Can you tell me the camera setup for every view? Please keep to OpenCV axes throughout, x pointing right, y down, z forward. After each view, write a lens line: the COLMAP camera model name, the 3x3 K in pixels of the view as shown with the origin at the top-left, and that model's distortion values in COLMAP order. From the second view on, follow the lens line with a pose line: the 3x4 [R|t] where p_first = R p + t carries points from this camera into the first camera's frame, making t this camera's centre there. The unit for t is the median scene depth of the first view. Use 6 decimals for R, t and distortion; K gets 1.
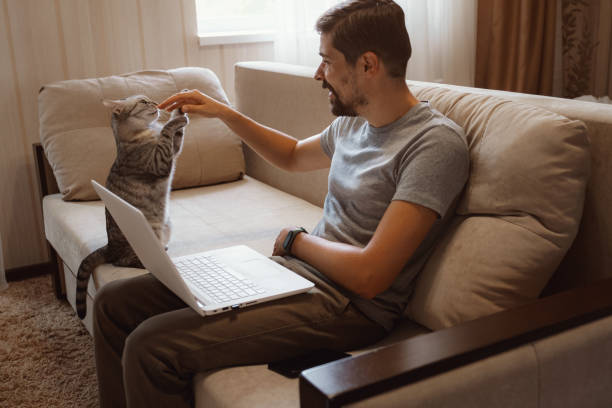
lens RADIAL K [[736.5, 0, 313.1], [0, 736.5, 218.2], [0, 0, 1]] dist [-0.006962, -0.003070]
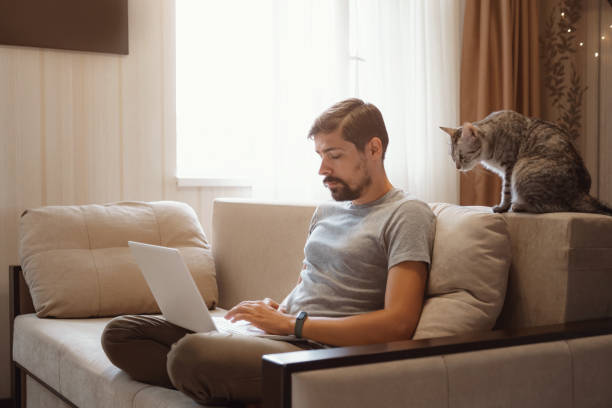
lens RADIAL K [[882.3, 0, 306.6], [0, 882.3, 204.3], [0, 0, 1]] dist [0.017741, -0.058212]
pose [[0.999287, 0.035461, 0.012946, 0.009200], [-0.031027, 0.966853, -0.253443, 0.125000], [-0.021504, 0.252860, 0.967264, -0.226130]]
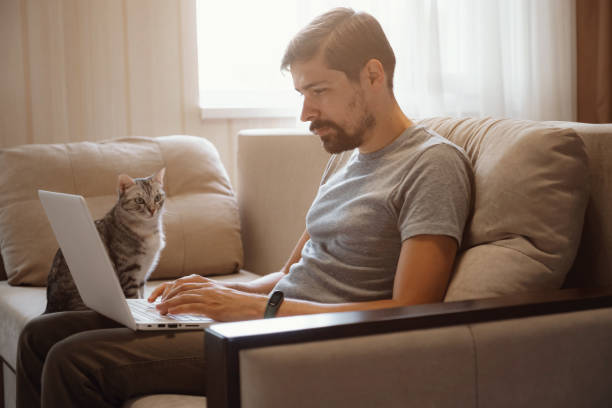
lens RADIAL K [[1092.0, 0, 305.2], [0, 1092.0, 204.8], [0, 0, 1]] dist [0.016241, 0.119940]
pose [[0.996232, 0.016870, -0.085076, 0.080886], [-0.033705, 0.979106, -0.200536, 0.120774], [0.079915, 0.202648, 0.975985, -0.152544]]
